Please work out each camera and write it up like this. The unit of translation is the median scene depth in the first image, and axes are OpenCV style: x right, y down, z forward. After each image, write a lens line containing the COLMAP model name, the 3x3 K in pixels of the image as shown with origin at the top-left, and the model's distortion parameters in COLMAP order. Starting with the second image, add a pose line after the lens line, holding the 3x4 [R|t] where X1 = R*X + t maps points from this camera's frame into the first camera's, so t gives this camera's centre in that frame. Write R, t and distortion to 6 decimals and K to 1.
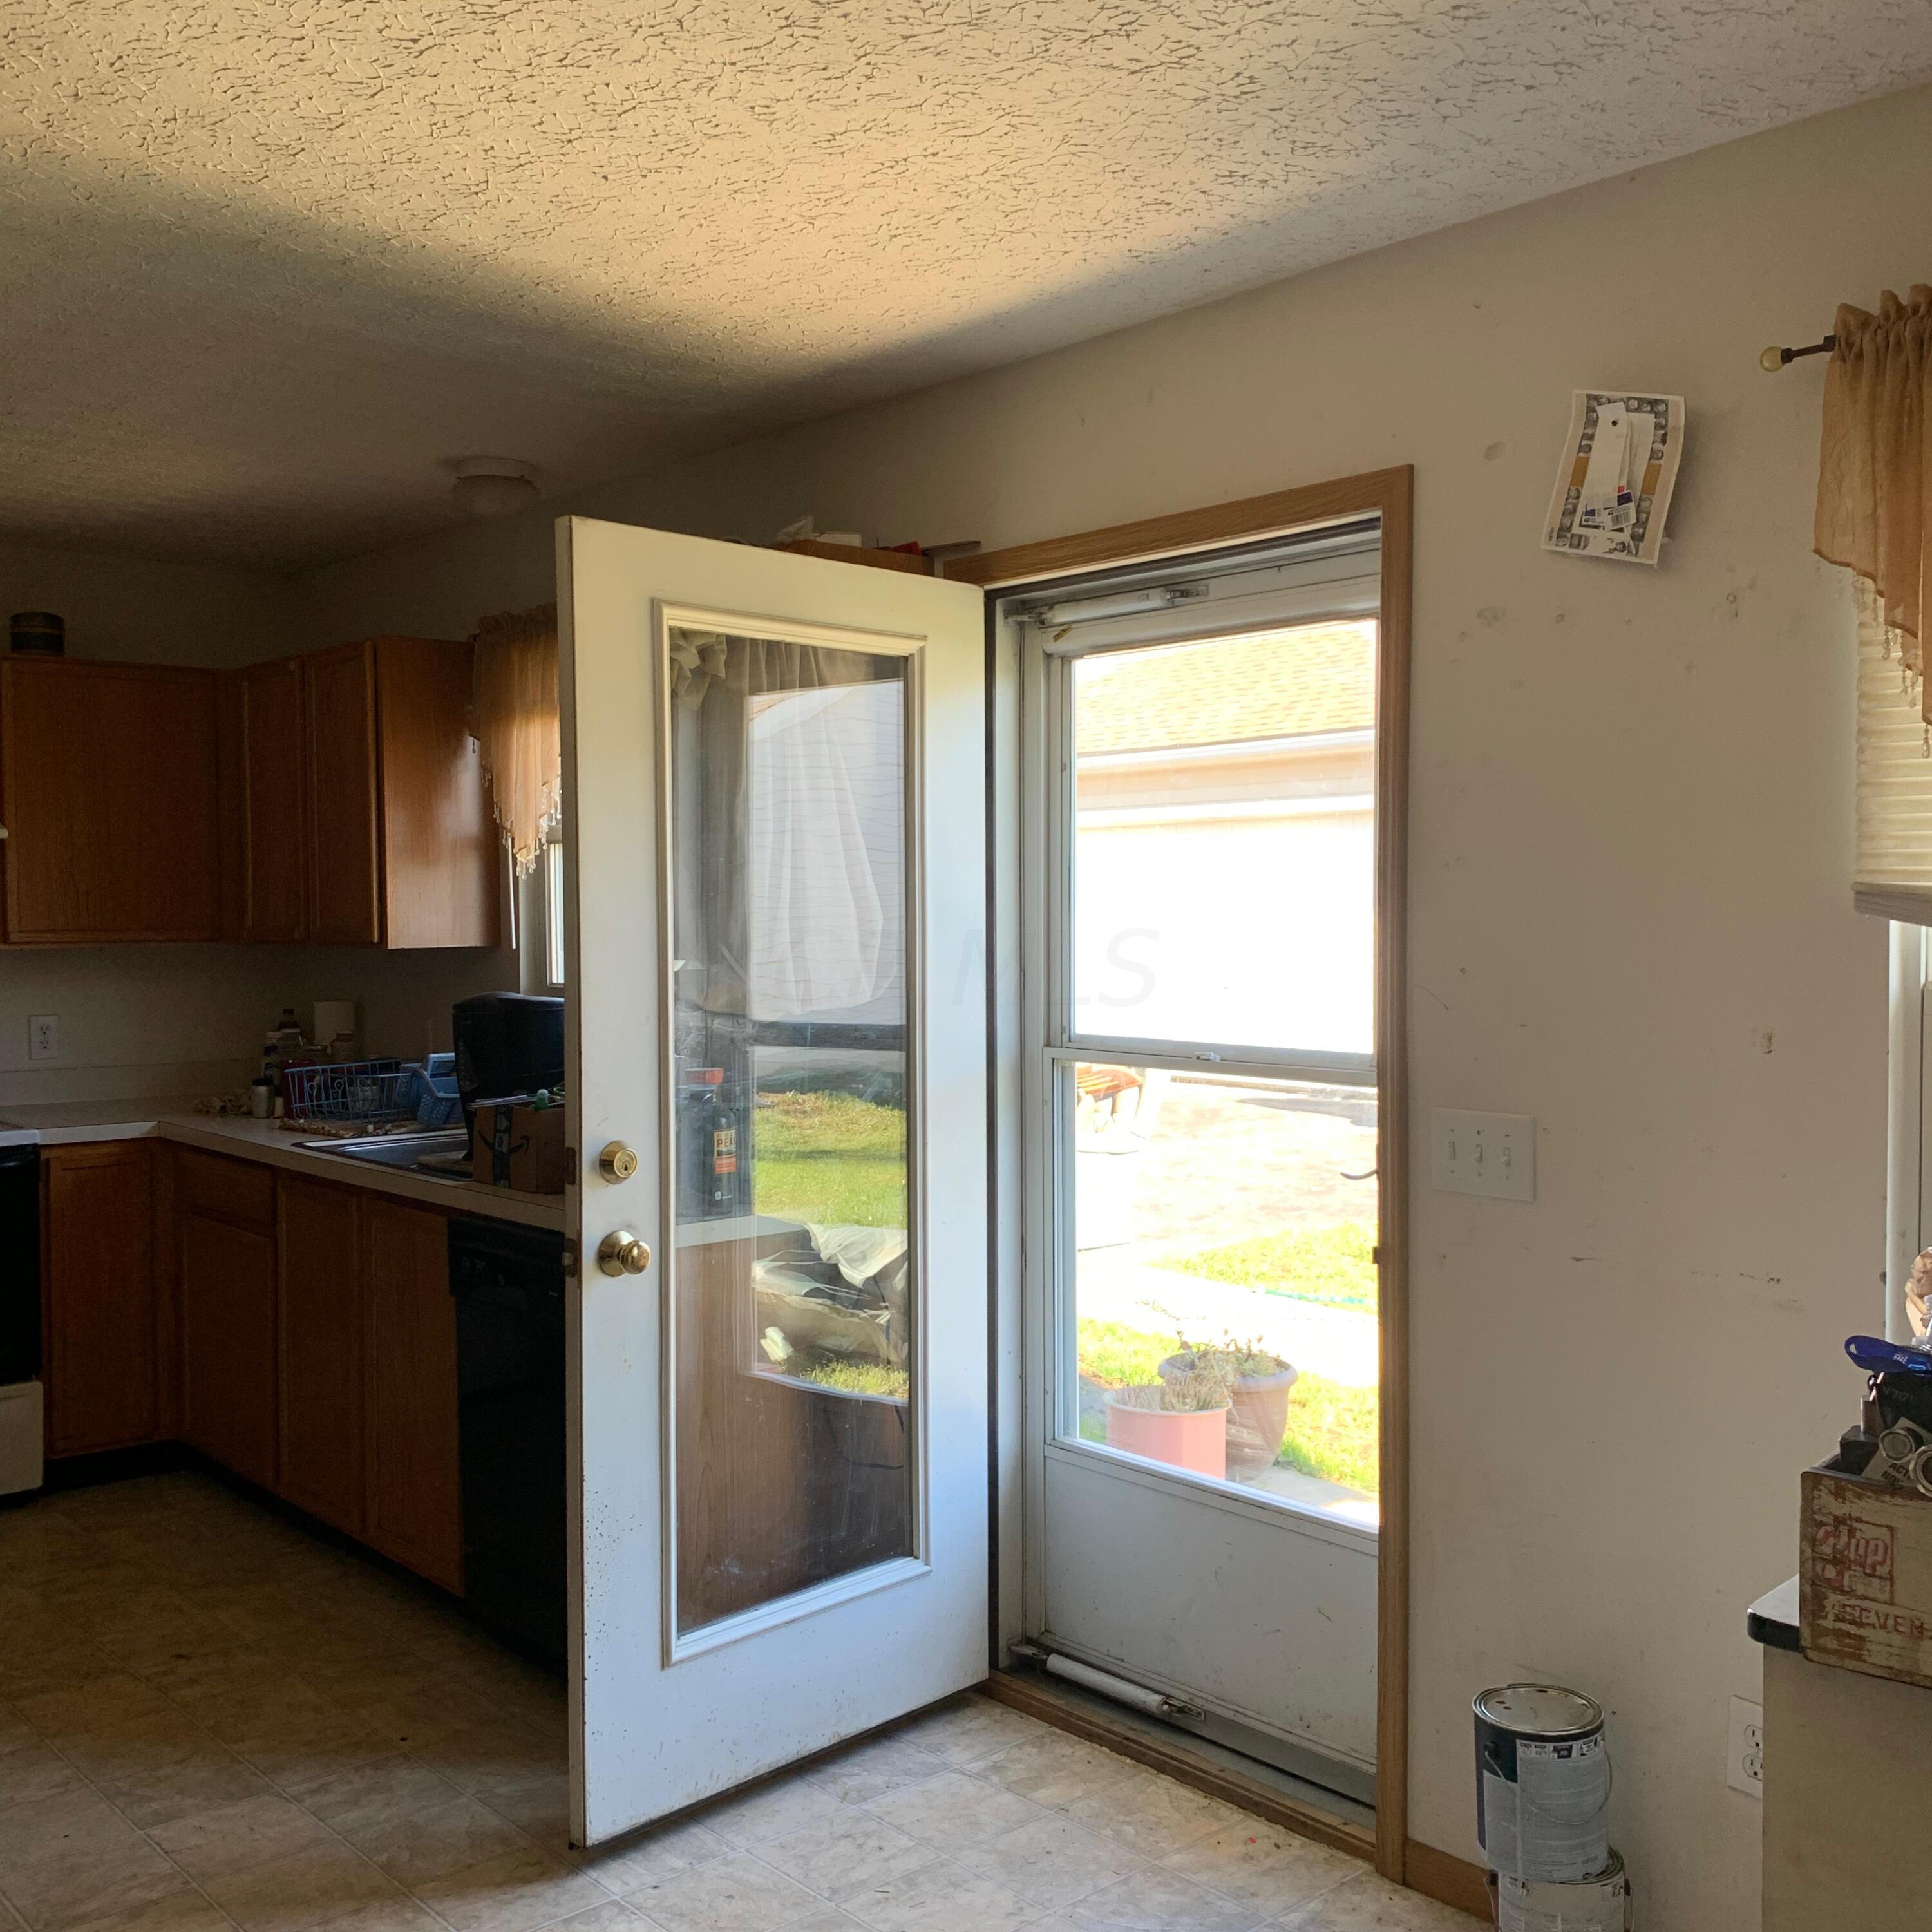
lens RADIAL K [[1997.8, 0, 967.0], [0, 1997.8, 968.3], [0, 0, 1]] dist [-0.027708, 0.000000]
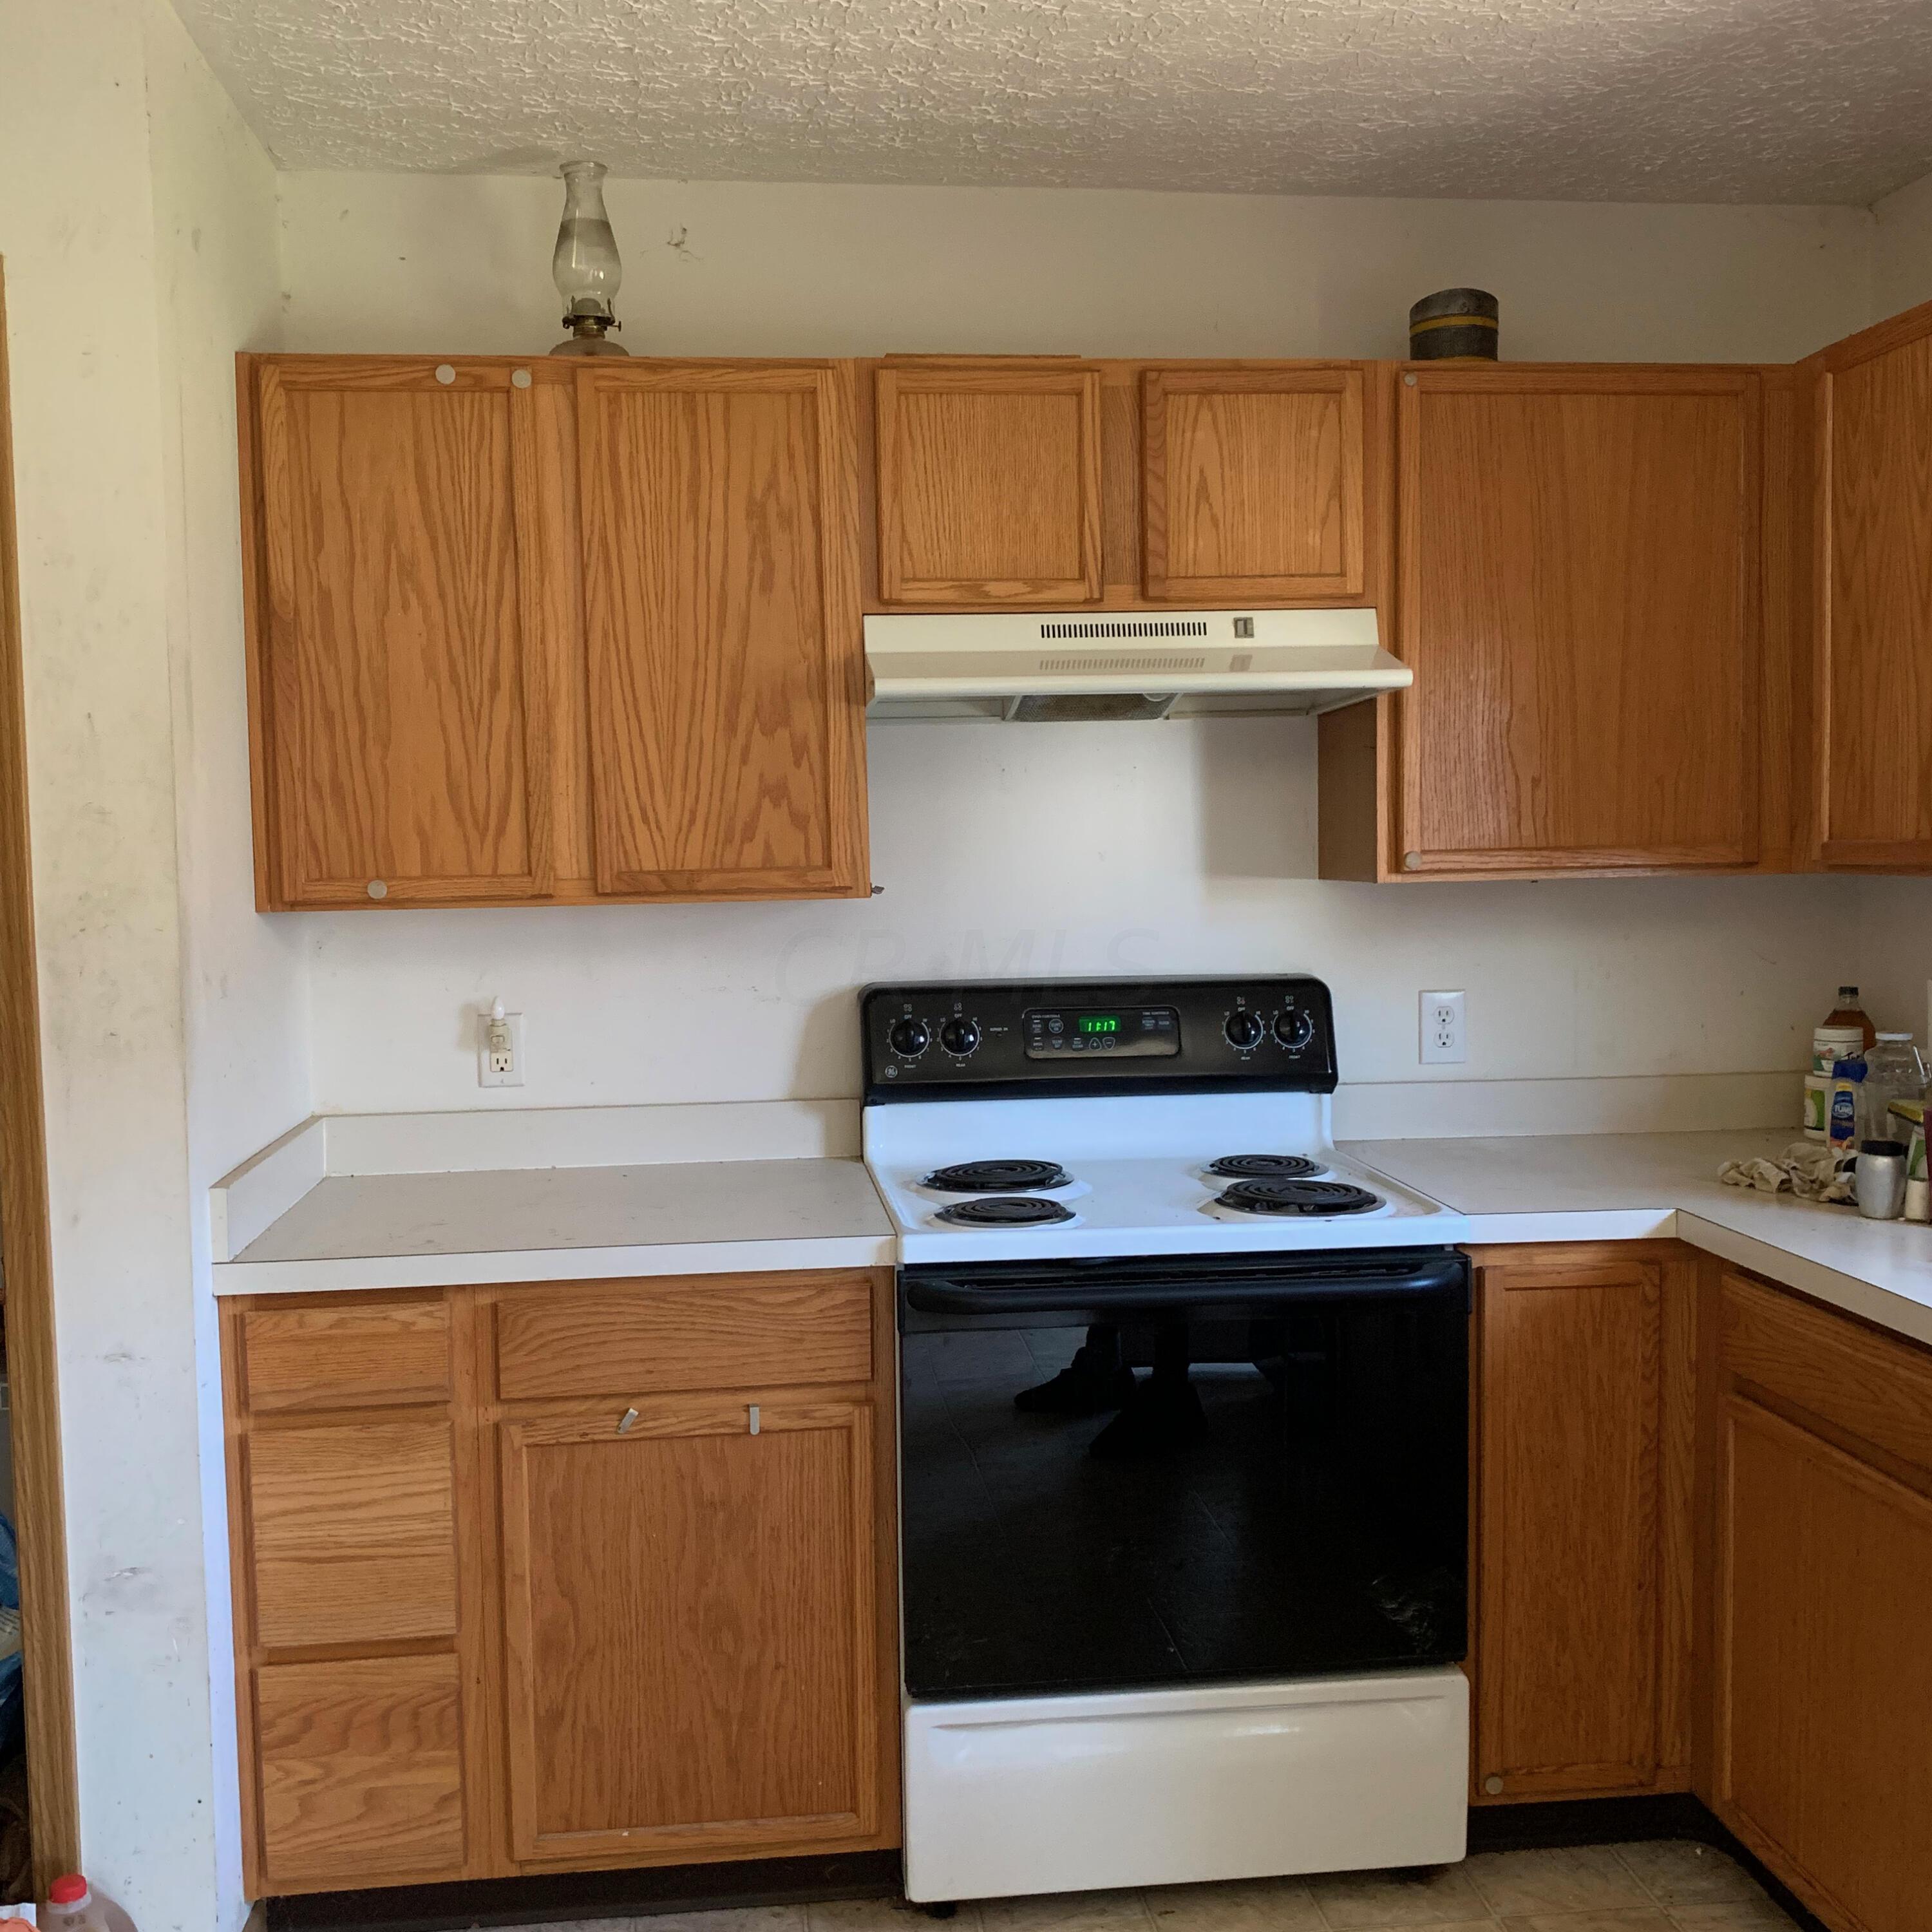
lens RADIAL K [[1997.8, 0, 963.5], [0, 1997.8, 965.7], [0, 0, 1]] dist [-0.027708, 0.000000]
pose [[0.833860, 0.029993, -0.551161, -0.270413], [-0.003686, 0.998803, 0.048776, -0.013243], [0.551964, -0.038641, 0.832972, 0.447210]]
